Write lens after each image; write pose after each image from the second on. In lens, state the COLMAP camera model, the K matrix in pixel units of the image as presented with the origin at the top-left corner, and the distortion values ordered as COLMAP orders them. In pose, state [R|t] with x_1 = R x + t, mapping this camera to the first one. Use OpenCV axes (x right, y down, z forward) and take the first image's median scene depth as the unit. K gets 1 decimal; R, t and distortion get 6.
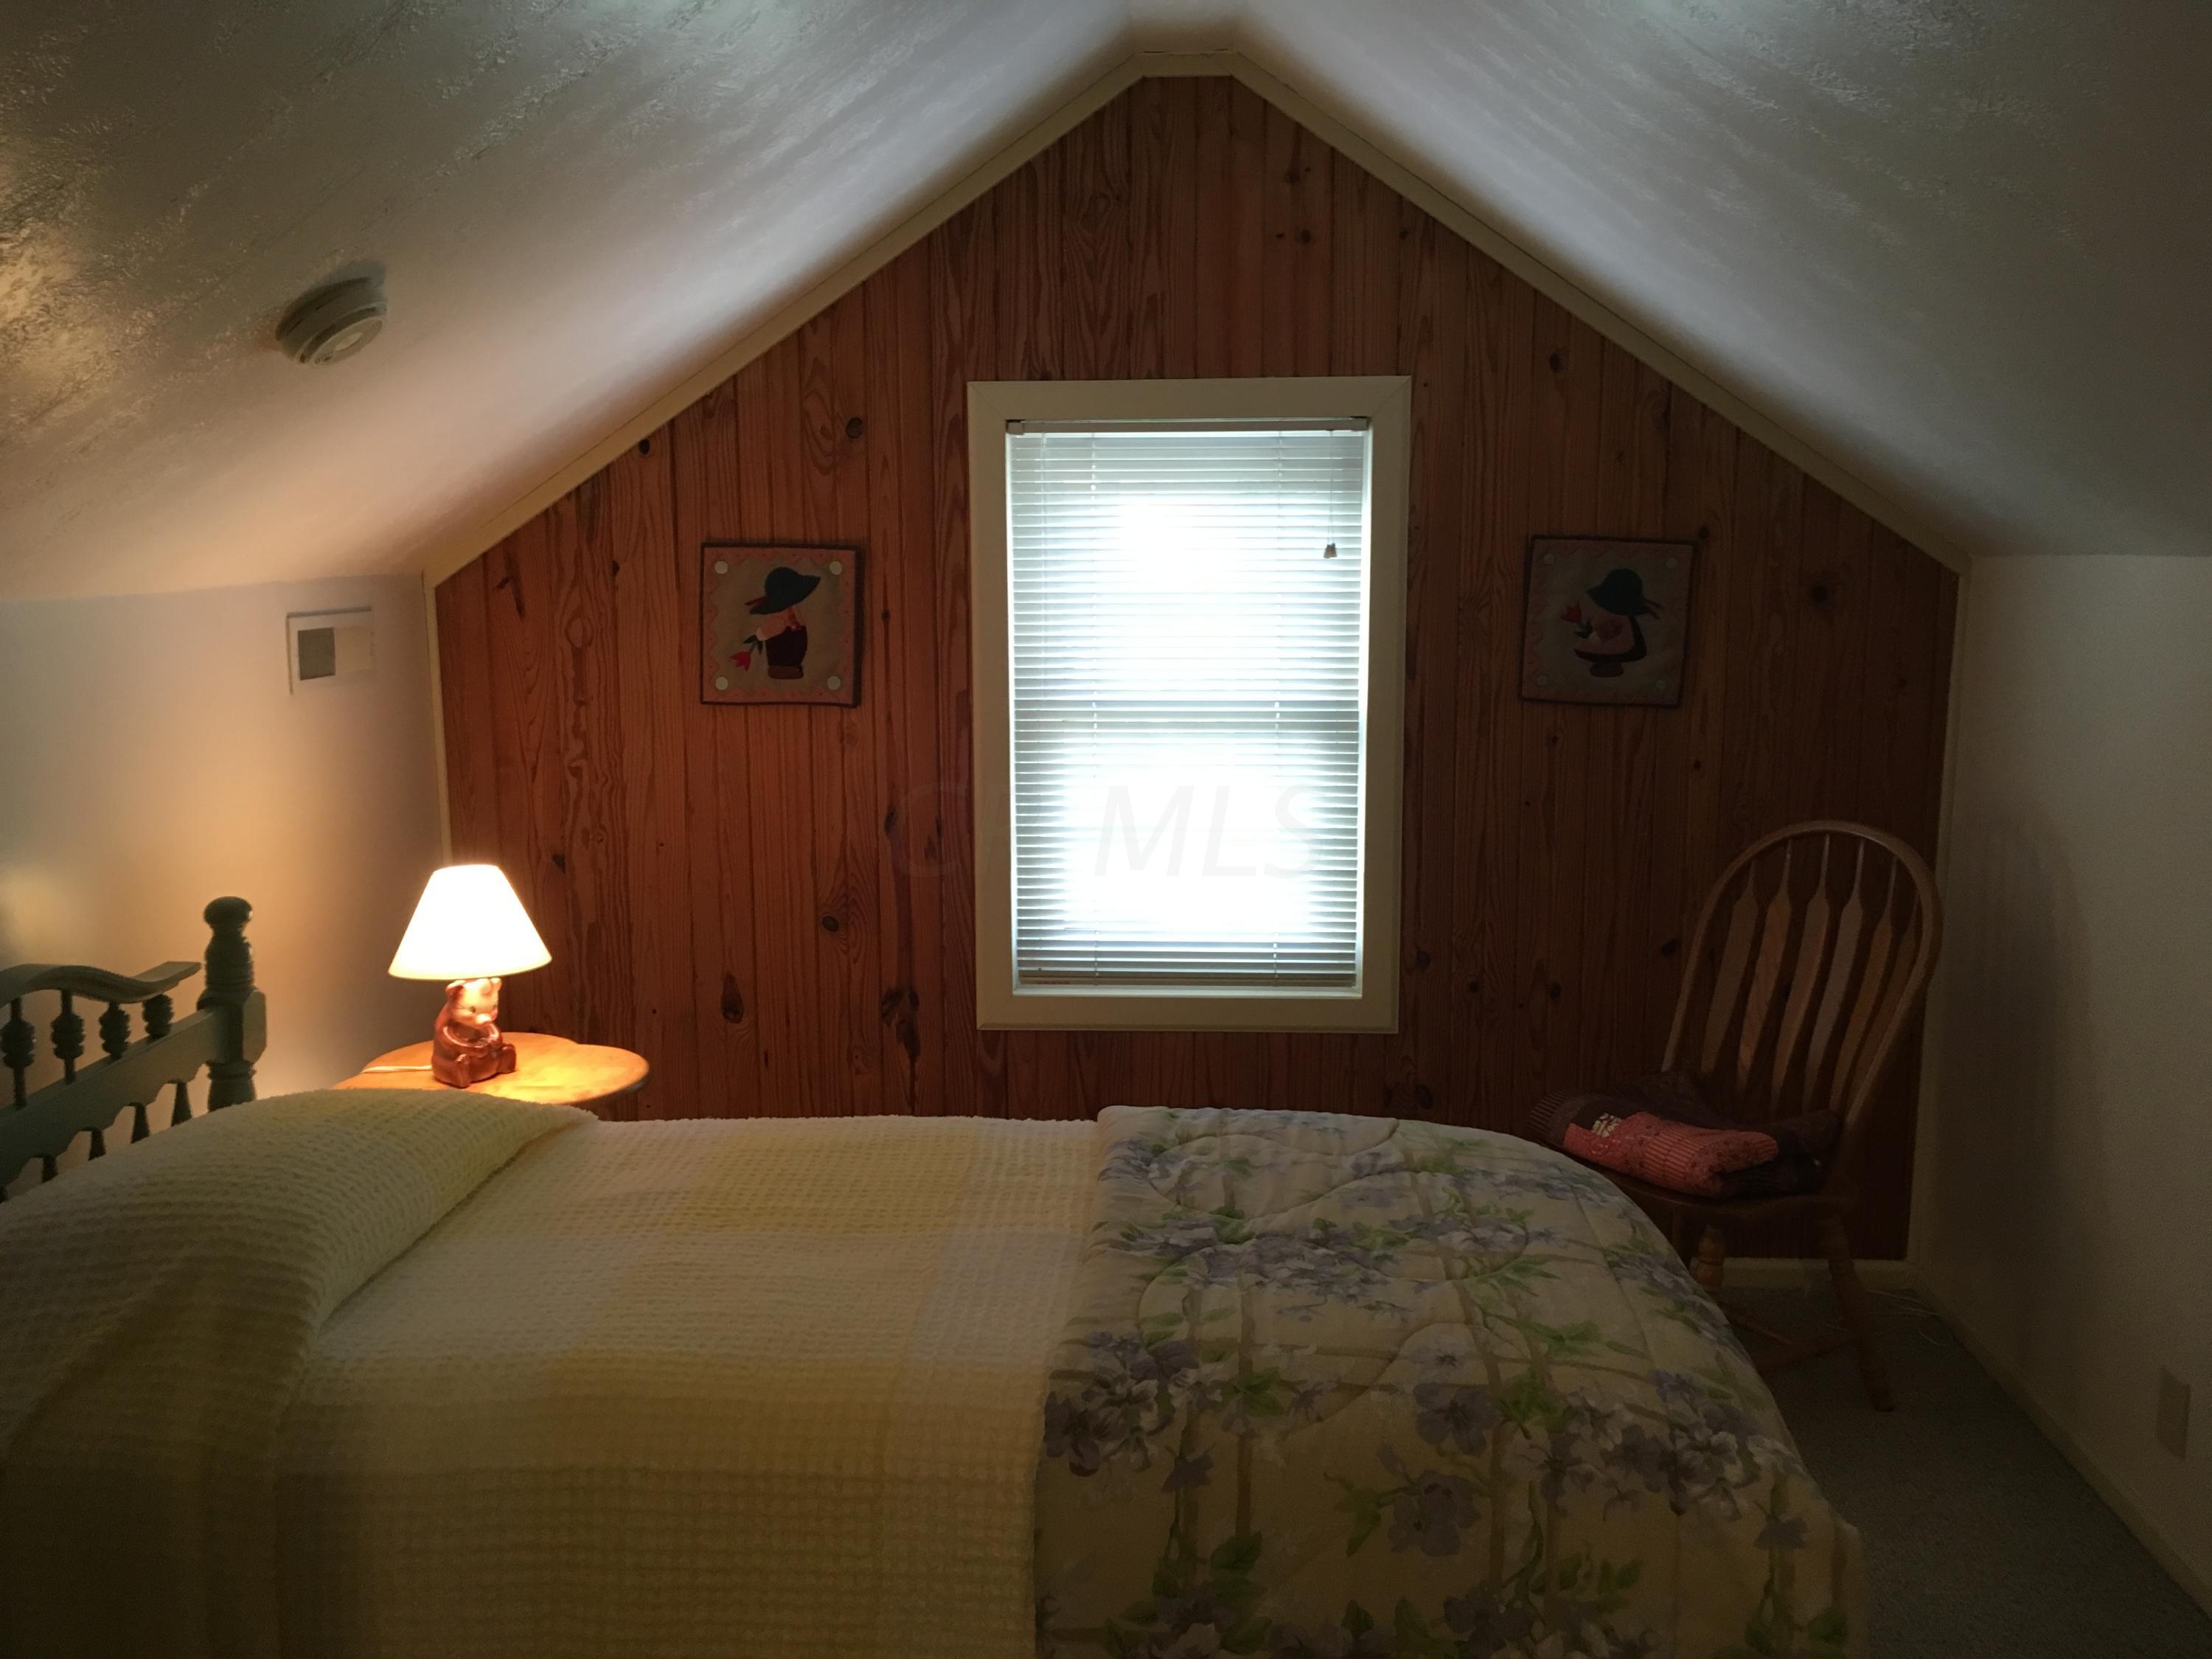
lens RADIAL K [[1875.5, 0, 1104.9], [0, 1875.5, 826.4], [0, 0, 1]] dist [0.015145, 0.008073]
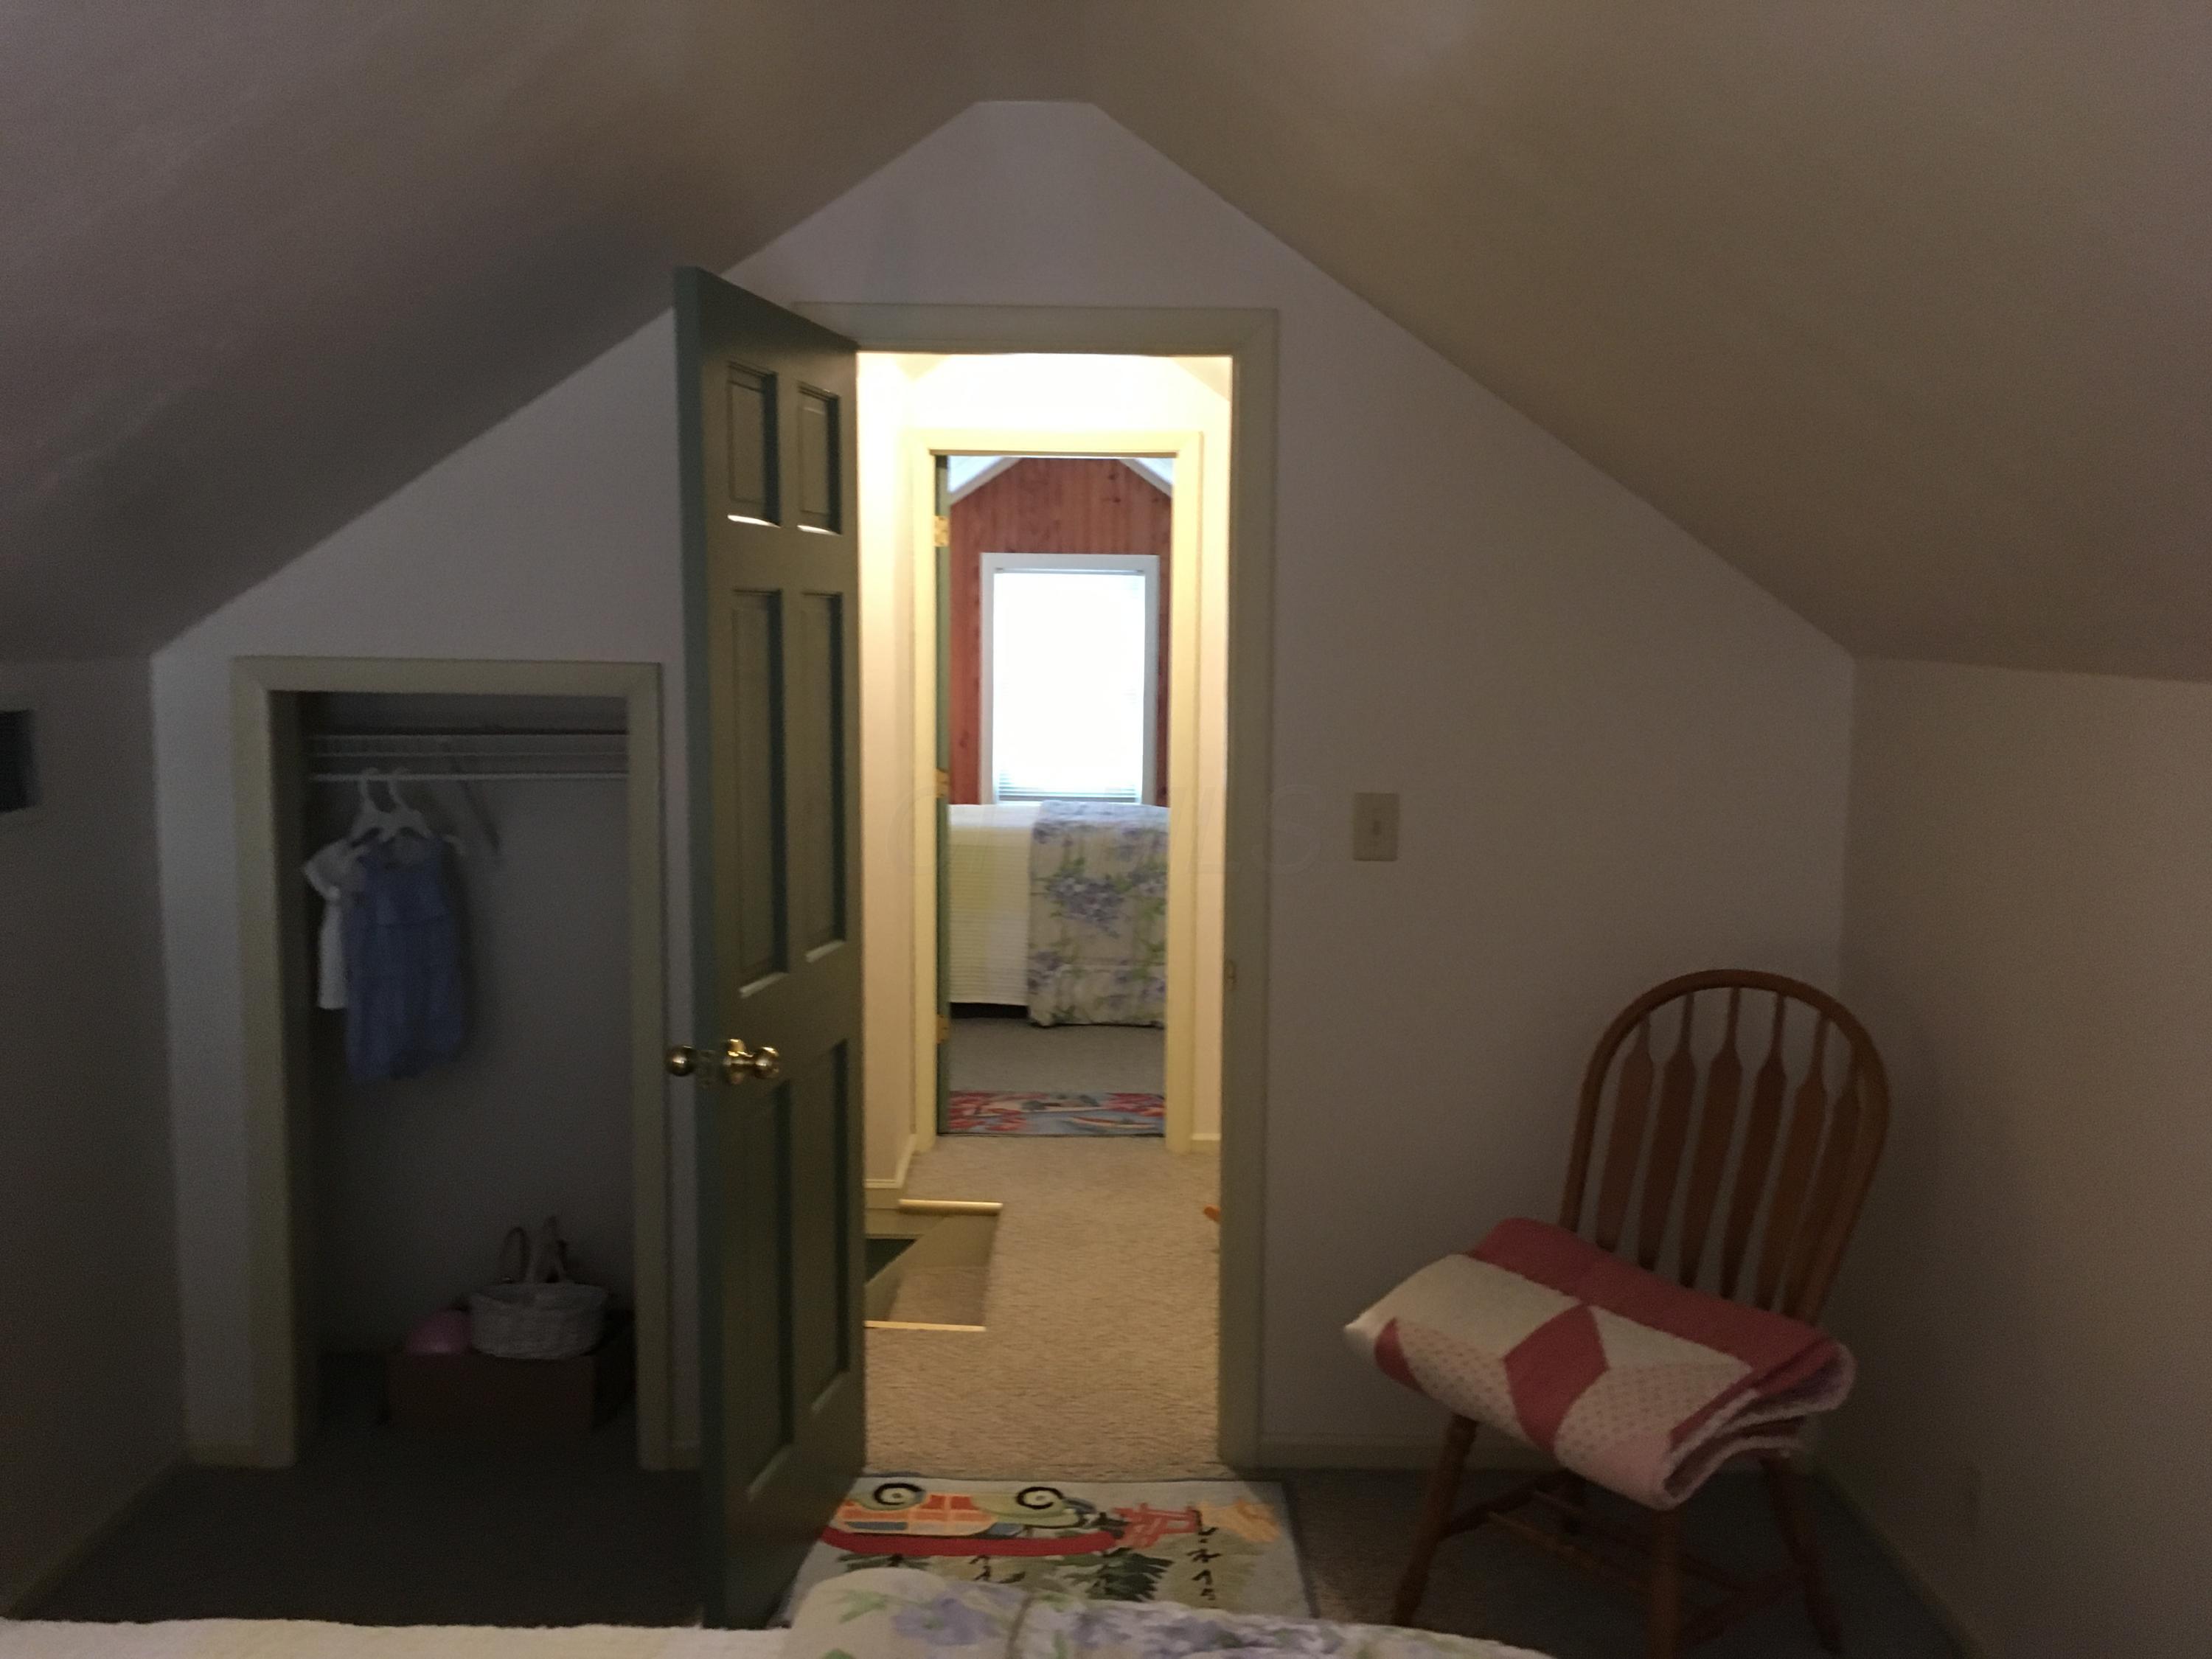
lens RADIAL K [[1875.5, 0, 1106.1], [0, 1875.5, 831.5], [0, 0, 1]] dist [0.015145, 0.008073]
pose [[0.997873, 0.010598, 0.064327, -0.066849], [-0.008442, 0.999396, -0.033703, 0.219593], [-0.064645, 0.033089, 0.997360, -1.519627]]
